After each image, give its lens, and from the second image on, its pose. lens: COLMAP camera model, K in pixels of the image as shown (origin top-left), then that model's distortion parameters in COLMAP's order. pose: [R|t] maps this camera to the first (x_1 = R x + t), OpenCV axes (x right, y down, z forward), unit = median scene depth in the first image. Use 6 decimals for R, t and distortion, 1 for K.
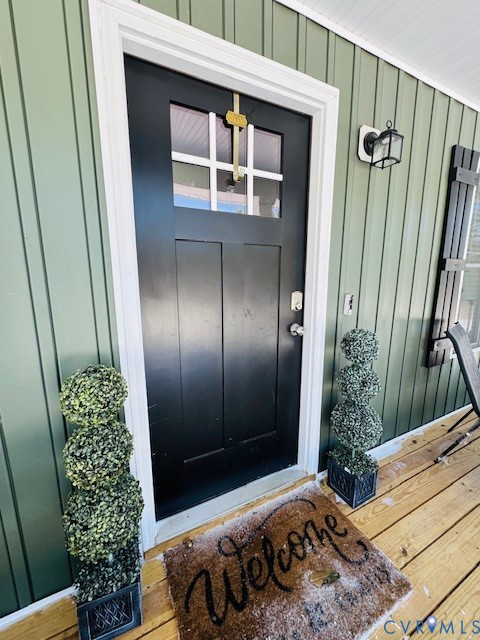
lens RADIAL K [[254.5, 0, 240.0], [0, 254.5, 320.0], [0, 0, 1]] dist [-0.001498, -0.000476]
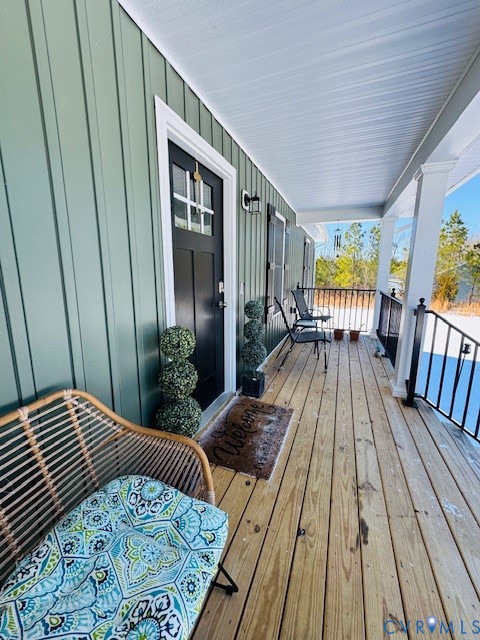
lens RADIAL K [[254.5, 0, 240.0], [0, 254.5, 320.0], [0, 0, 1]] dist [-0.001498, -0.000476]
pose [[0.746881, -0.120929, 0.653870, -0.876789], [0.111854, 0.992161, 0.055729, 0.064205], [-0.655483, 0.031515, 0.754552, -0.350634]]
